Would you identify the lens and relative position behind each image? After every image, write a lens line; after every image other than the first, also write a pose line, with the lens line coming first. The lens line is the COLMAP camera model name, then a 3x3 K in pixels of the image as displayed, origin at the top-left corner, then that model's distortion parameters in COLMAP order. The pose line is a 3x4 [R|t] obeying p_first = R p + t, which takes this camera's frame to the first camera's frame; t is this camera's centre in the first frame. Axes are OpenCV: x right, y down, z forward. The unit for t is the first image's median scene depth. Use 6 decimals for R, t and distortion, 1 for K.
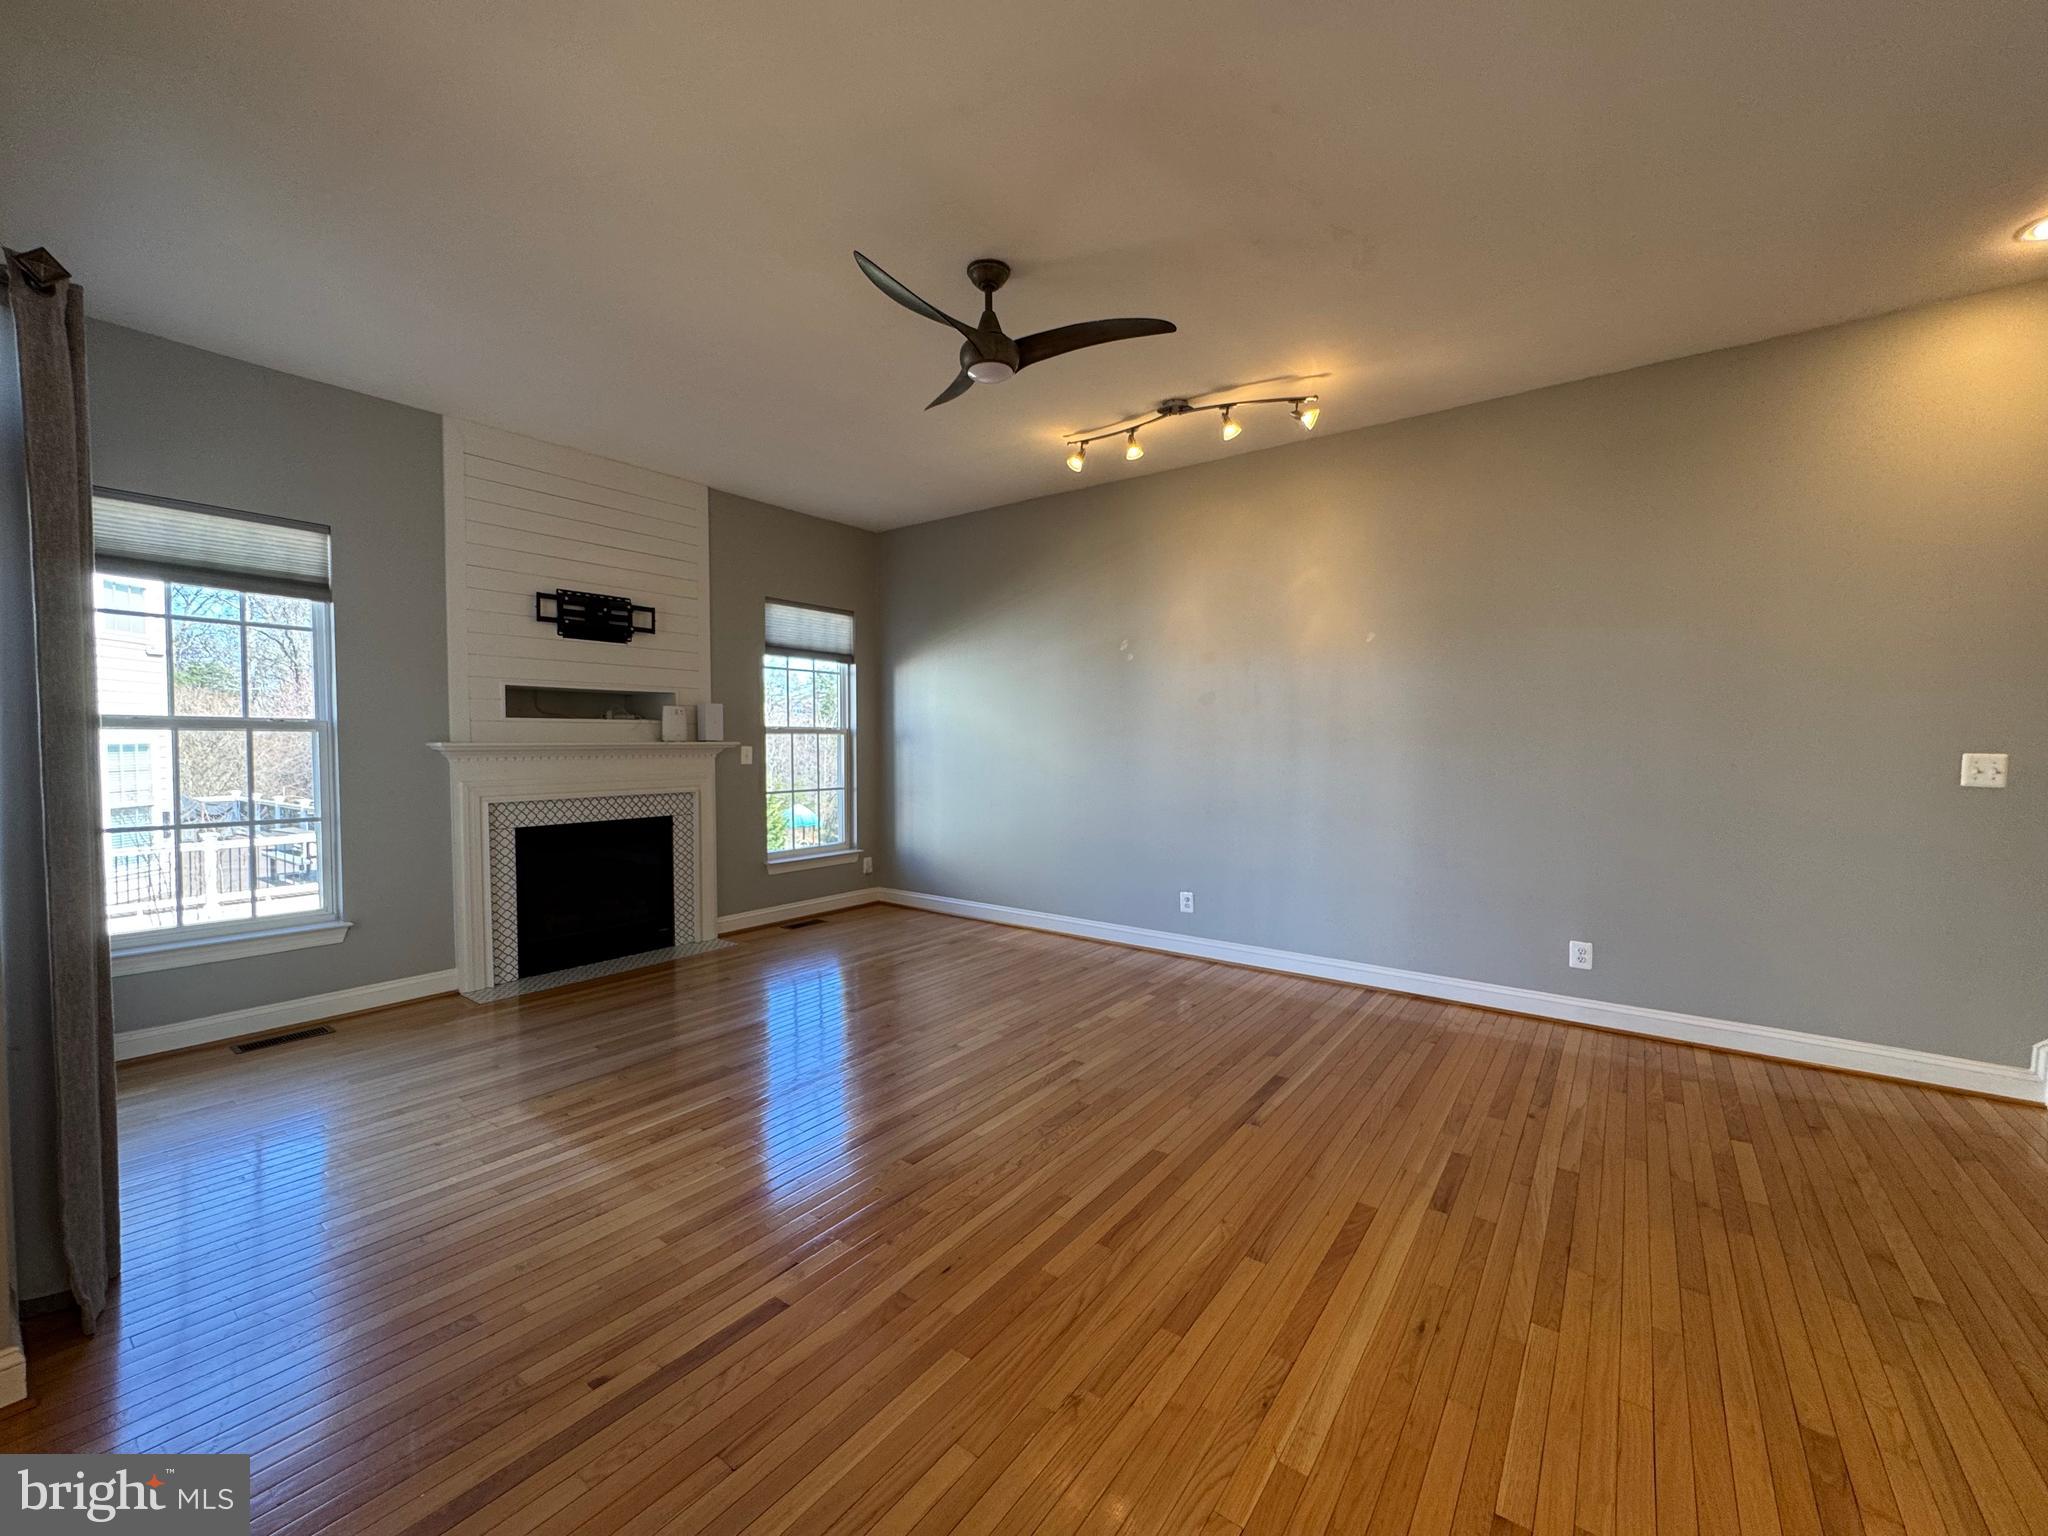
lens RADIAL K [[817.3, 0, 1024.5], [0, 817.3, 769.6], [0, 0, 1]] dist [-0.002878, 0.000306]
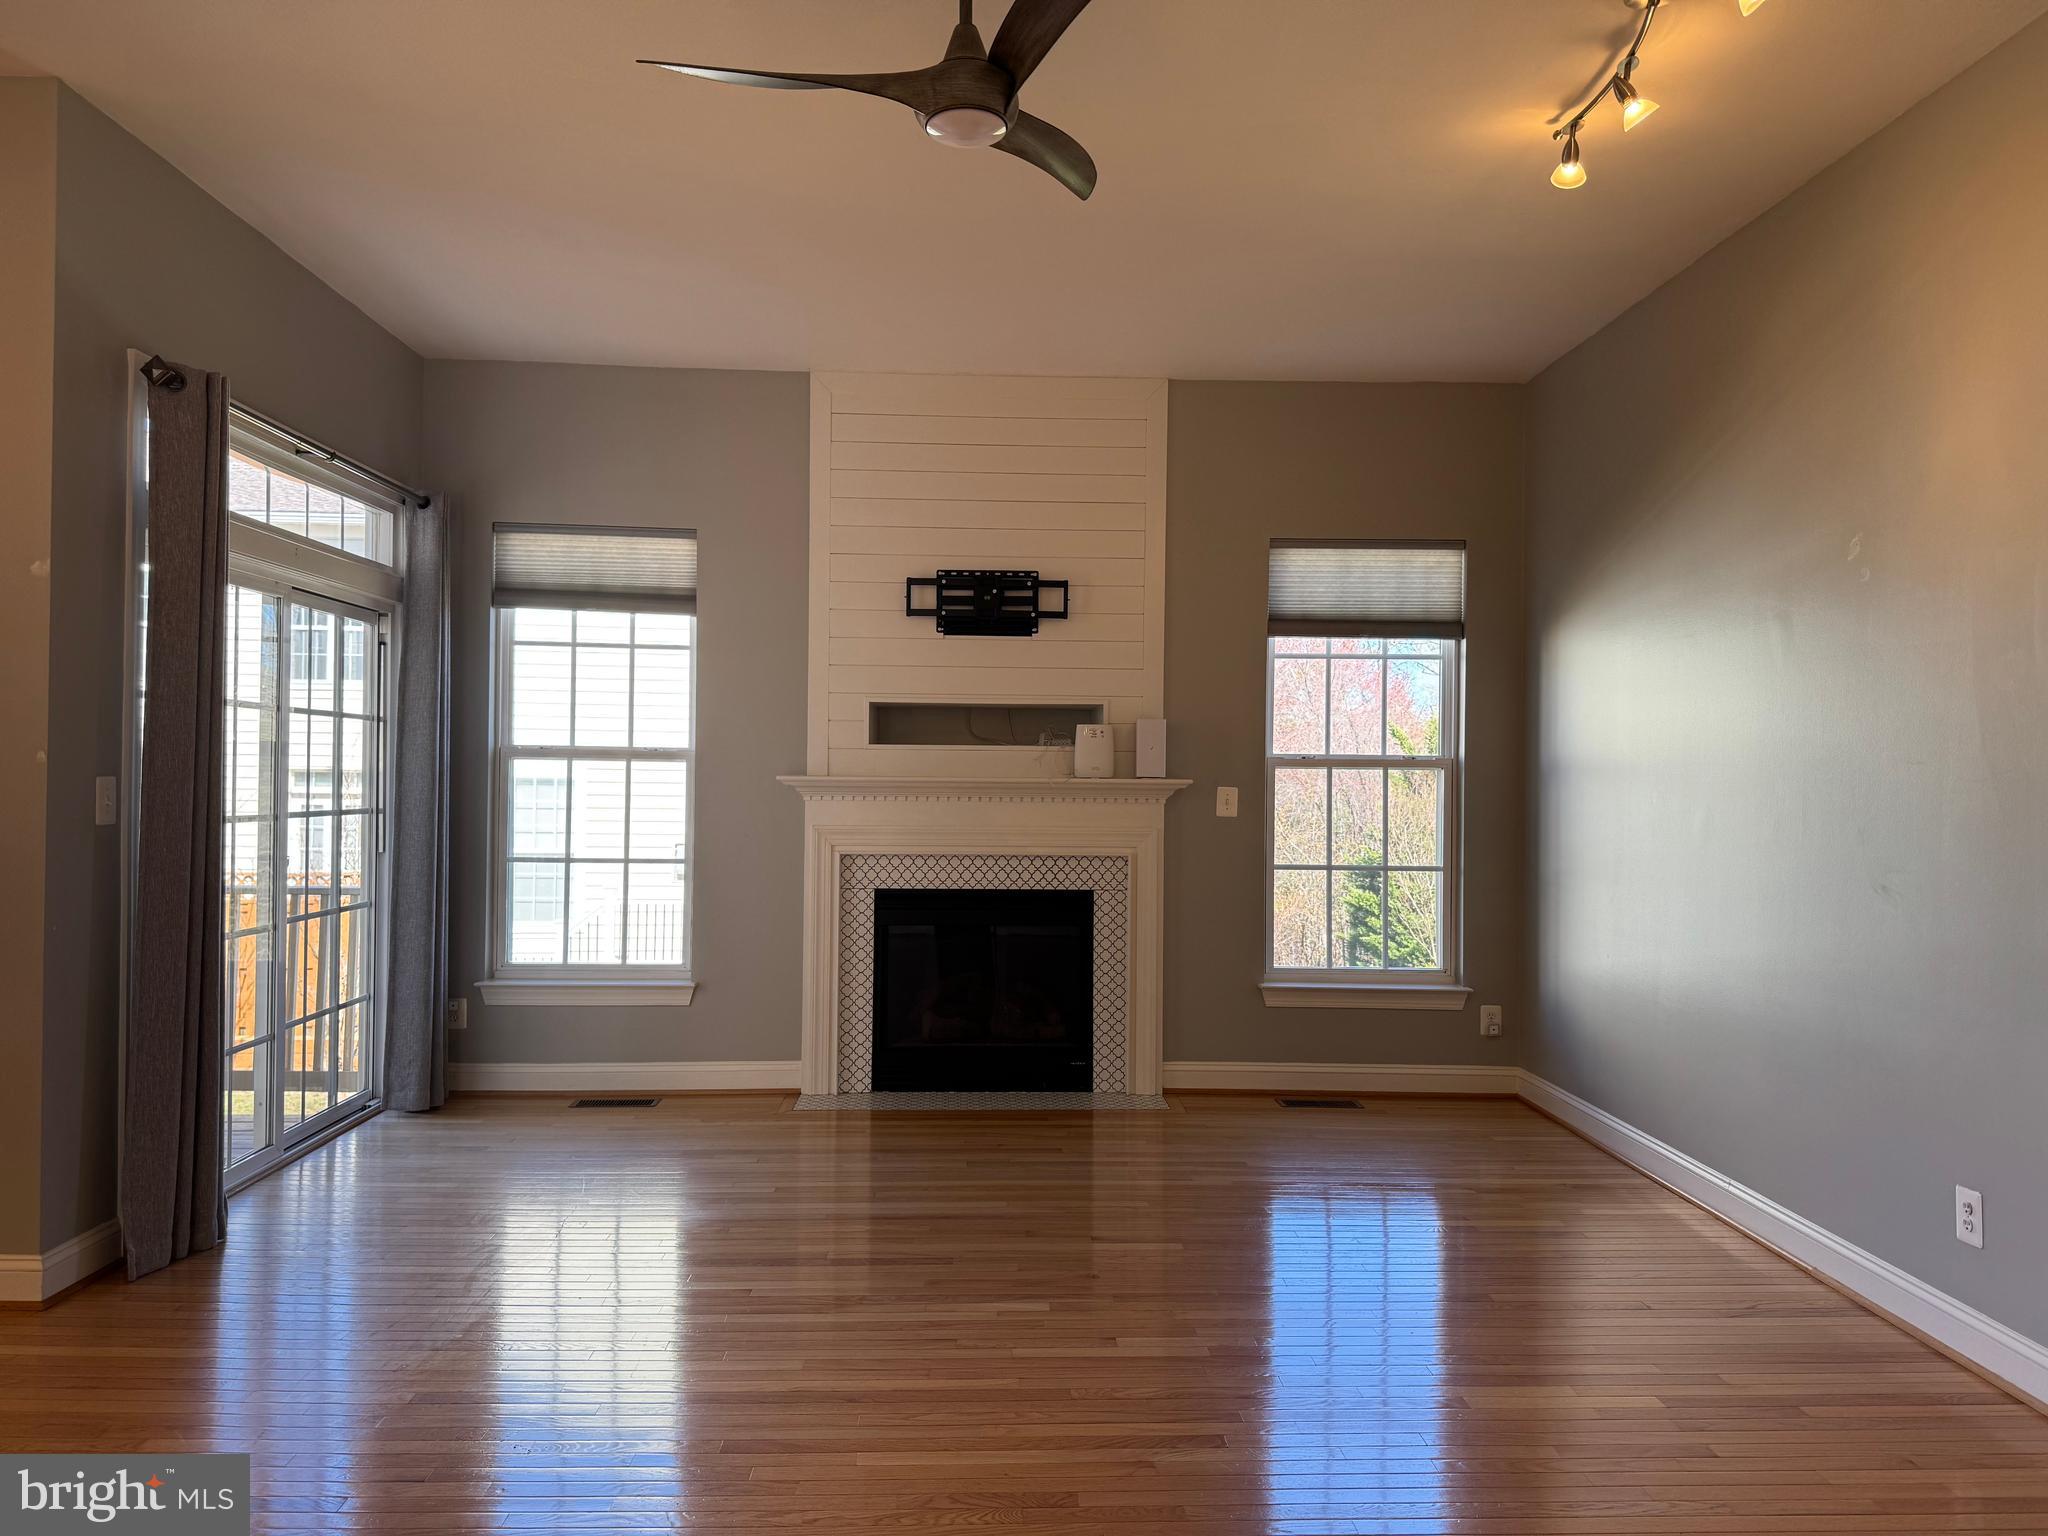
lens RADIAL K [[1437.0, 0, 1033.9], [0, 1437.0, 762.4], [0, 0, 1]] dist [0.138474, -0.214663]
pose [[0.627830, -0.000254, -0.778351, 0.465923], [-0.039013, 0.998733, -0.031795, -0.008457], [0.777372, 0.050328, 0.627024, 0.241439]]
